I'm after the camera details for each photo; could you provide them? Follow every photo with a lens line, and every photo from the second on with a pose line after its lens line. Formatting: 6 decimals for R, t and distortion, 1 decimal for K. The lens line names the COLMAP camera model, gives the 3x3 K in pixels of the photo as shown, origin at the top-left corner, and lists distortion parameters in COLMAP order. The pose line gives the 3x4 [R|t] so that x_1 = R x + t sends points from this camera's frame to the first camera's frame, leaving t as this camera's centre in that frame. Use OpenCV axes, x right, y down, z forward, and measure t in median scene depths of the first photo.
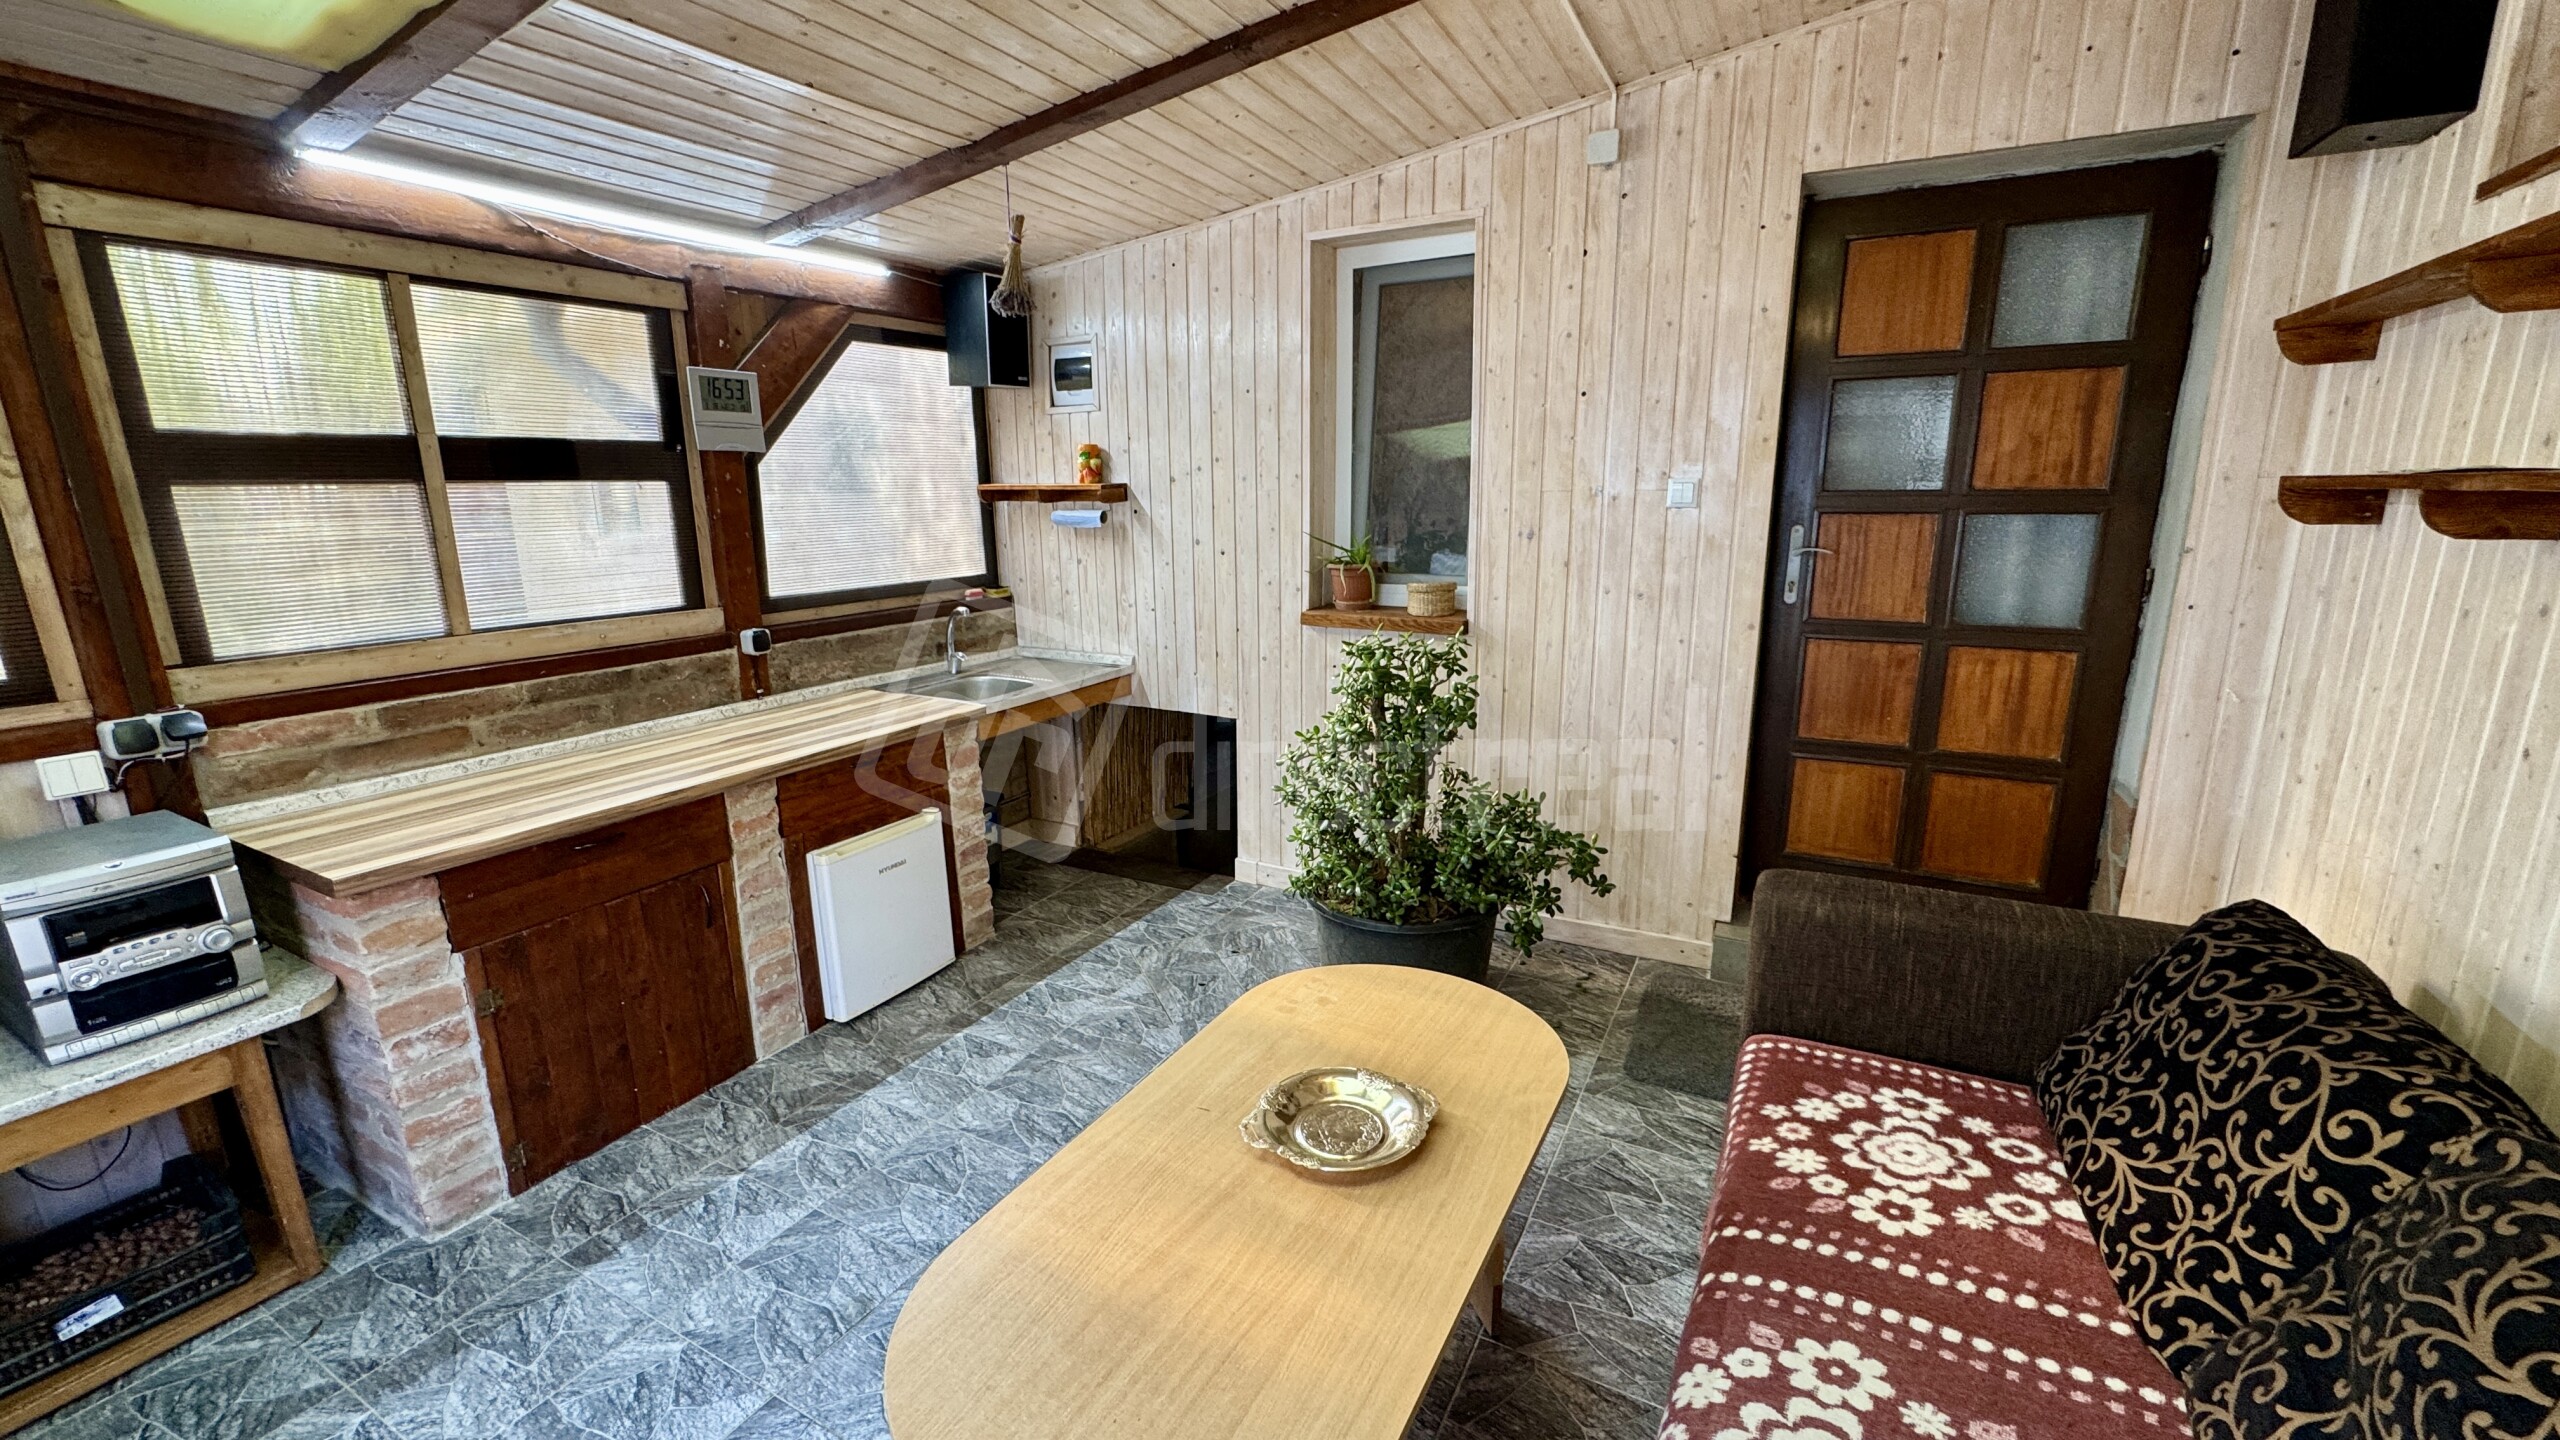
lens RADIAL K [[1010.6, 0, 1276.8], [0, 1010.6, 713.7], [0, 0, 1]] dist [-0.002903, -0.000065]
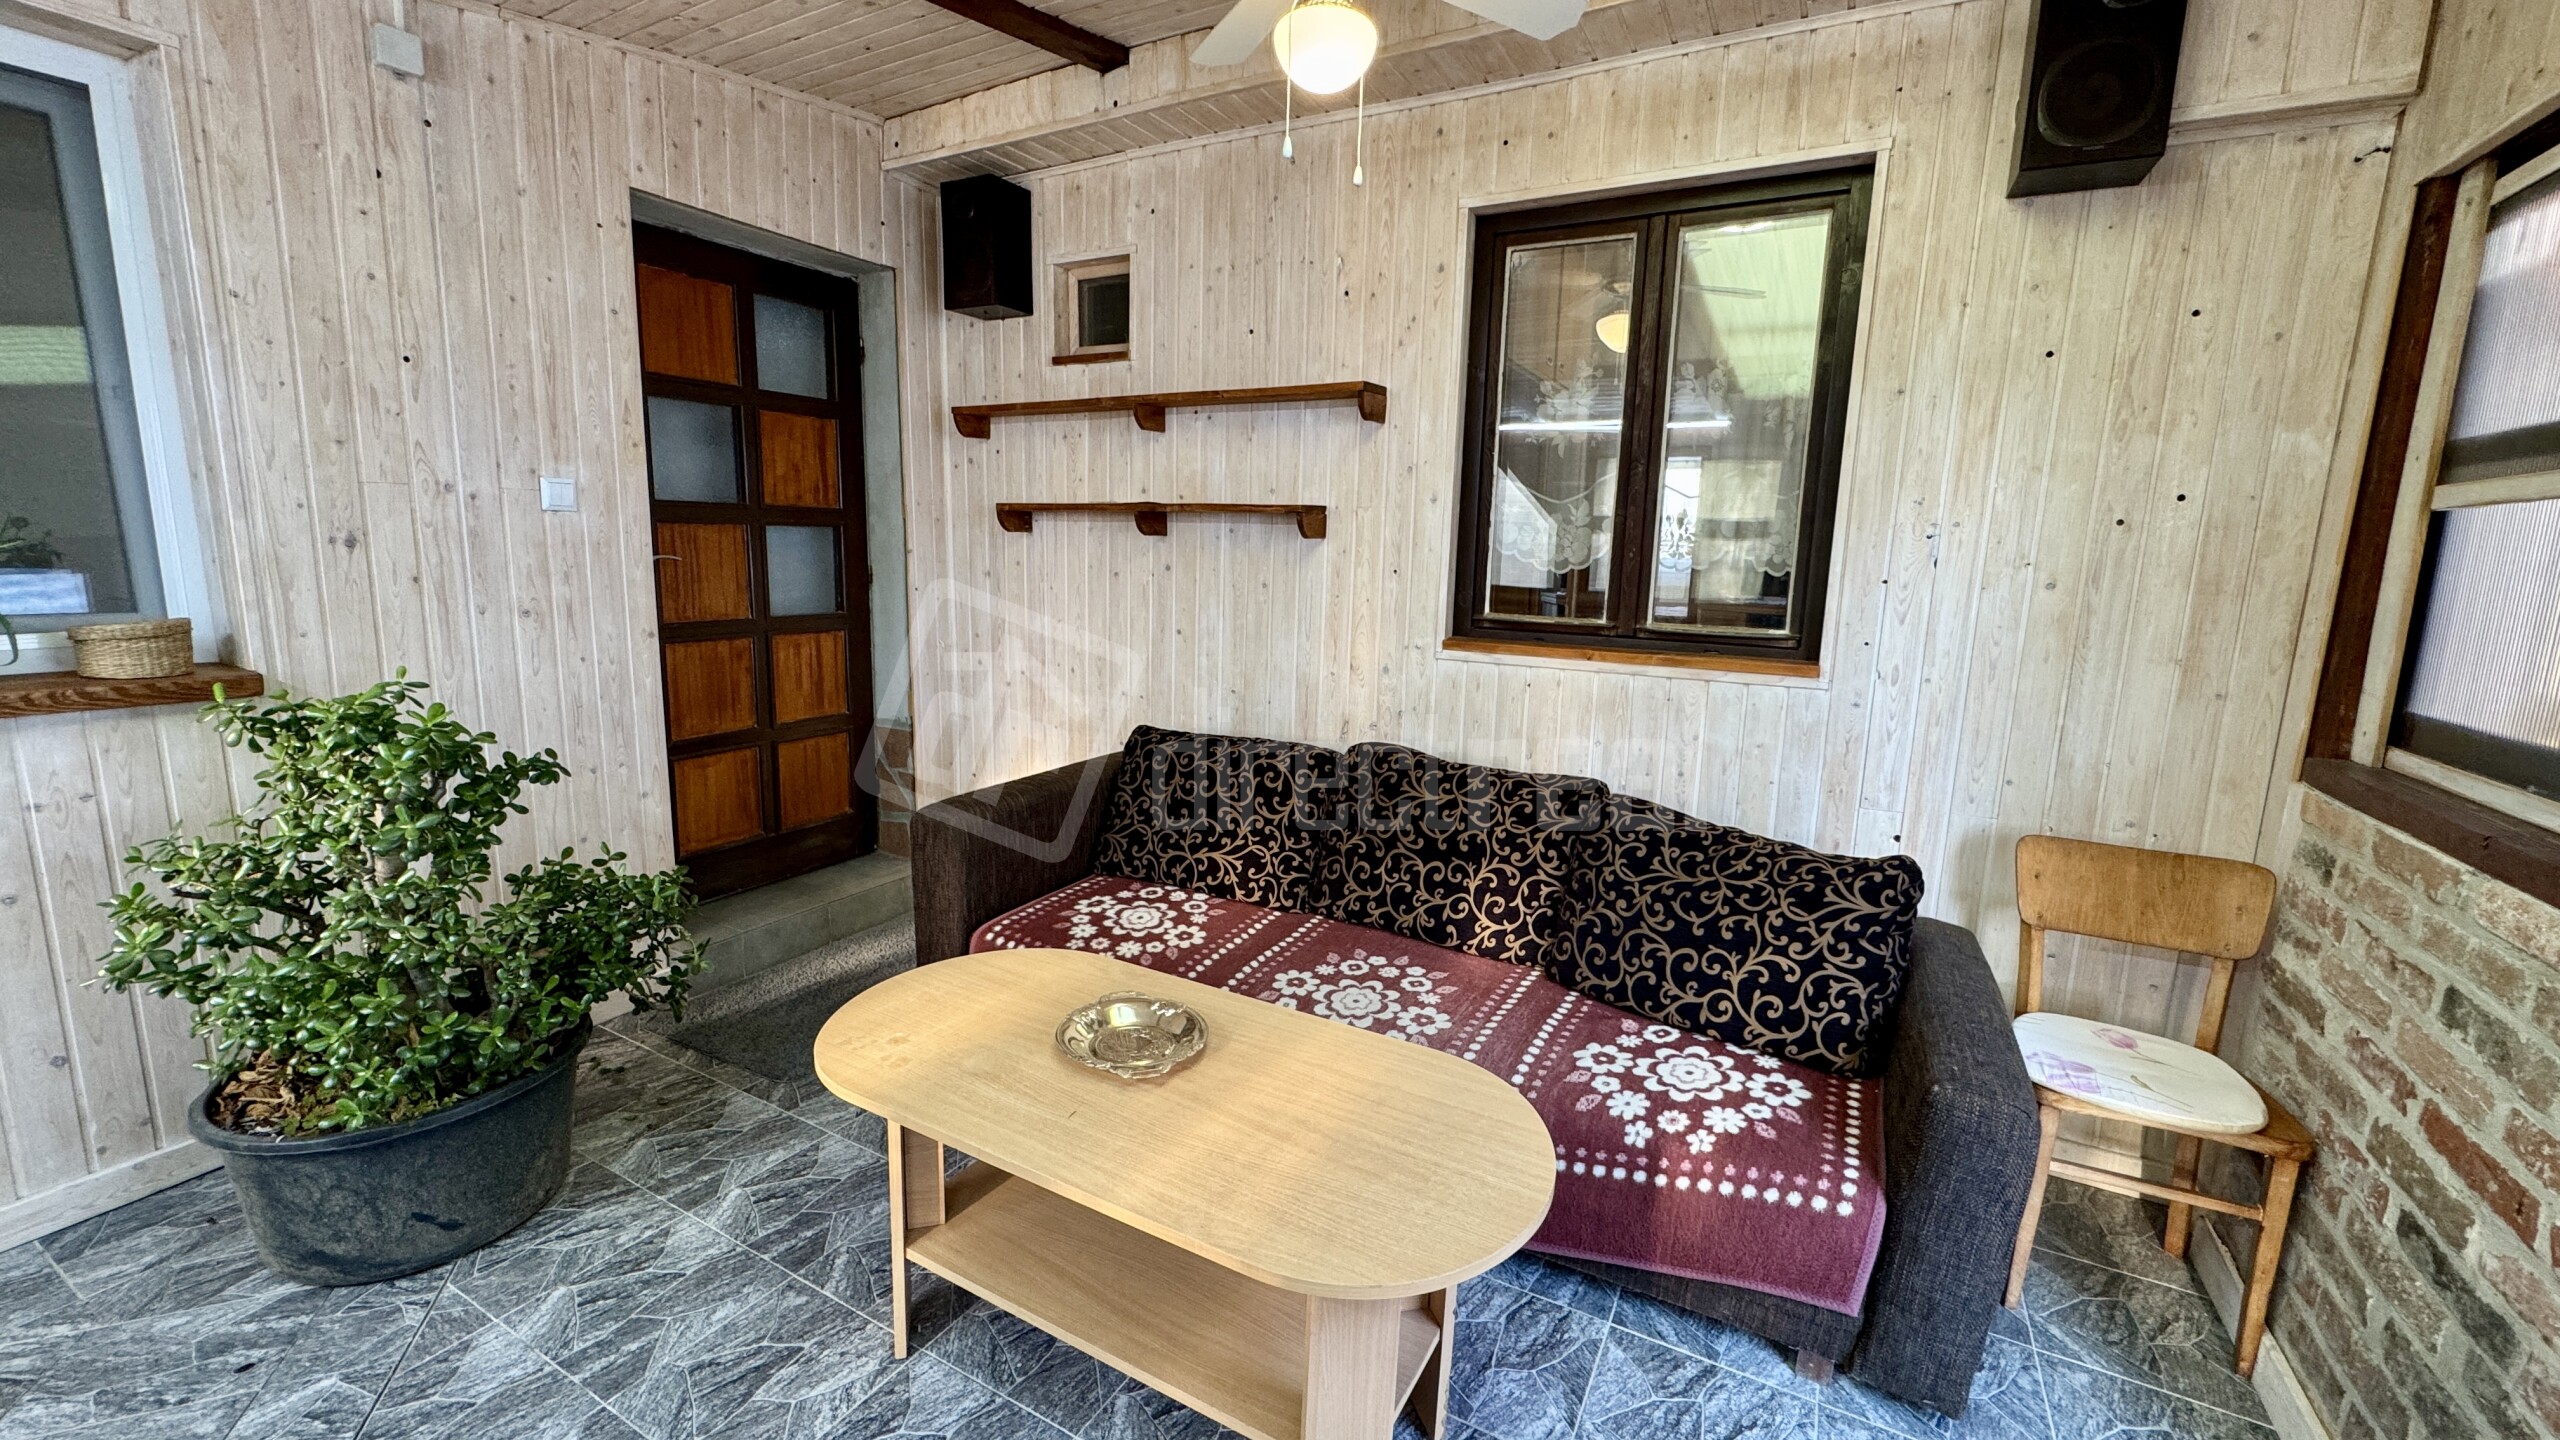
lens RADIAL K [[1010.6, 0, 1276.4], [0, 1010.6, 714.5], [0, 0, 1]] dist [-0.002903, -0.000065]
pose [[0.015297, -0.157405, 0.987416, -0.739035], [0.195481, 0.968946, 0.151432, -0.059683], [-0.980588, 0.190704, 0.045592, 0.548260]]
